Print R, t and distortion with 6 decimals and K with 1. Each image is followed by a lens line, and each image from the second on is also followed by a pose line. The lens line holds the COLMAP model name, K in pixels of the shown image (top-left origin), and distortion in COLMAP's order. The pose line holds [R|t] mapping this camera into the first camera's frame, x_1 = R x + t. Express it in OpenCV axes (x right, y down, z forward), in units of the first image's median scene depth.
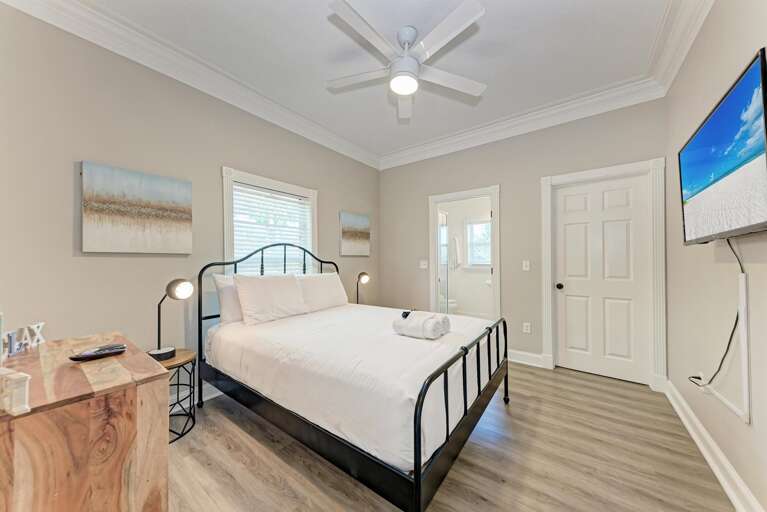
lens RADIAL K [[264.7, 0, 386.0], [0, 264.7, 258.5], [0, 0, 1]] dist [0.014016, -0.000041]
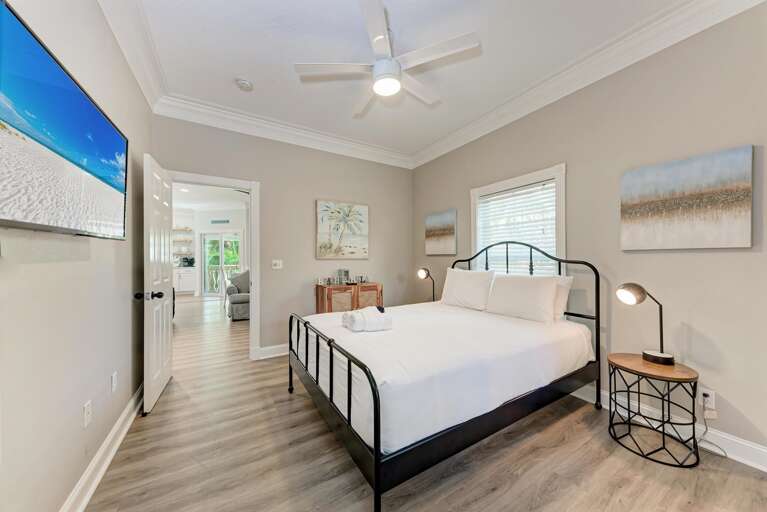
lens RADIAL K [[264.7, 0, 386.0], [0, 264.7, 258.5], [0, 0, 1]] dist [0.014016, -0.000041]
pose [[-0.372760, 0.010365, -0.927870, 0.724097], [0.013415, 0.999893, 0.005781, -0.004806], [0.927831, -0.010292, -0.372859, 0.967960]]
